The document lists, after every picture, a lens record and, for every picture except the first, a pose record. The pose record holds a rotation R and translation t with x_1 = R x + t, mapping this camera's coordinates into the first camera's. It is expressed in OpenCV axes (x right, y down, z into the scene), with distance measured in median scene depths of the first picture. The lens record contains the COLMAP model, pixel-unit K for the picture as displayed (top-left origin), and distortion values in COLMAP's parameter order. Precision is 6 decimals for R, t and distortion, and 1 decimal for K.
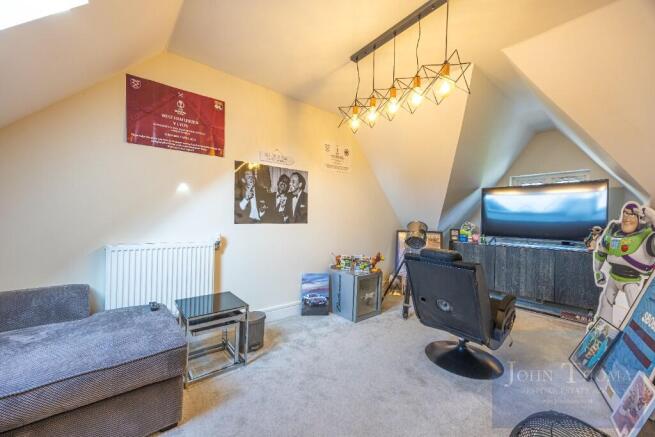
lens RADIAL K [[249.5, 0, 326.9], [0, 249.5, 219.2], [0, 0, 1]] dist [0.003779, 0.000126]
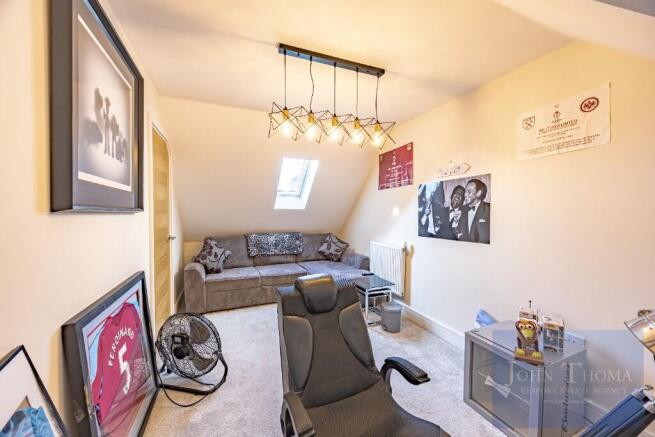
lens RADIAL K [[249.5, 0, 328.5], [0, 249.5, 216.5], [0, 0, 1]] dist [0.003779, 0.000126]
pose [[-0.288356, -0.000871, -0.957523, 0.833026], [-0.004392, 0.999990, 0.000413, -0.069058], [0.957513, 0.004324, -0.288357, 0.830233]]
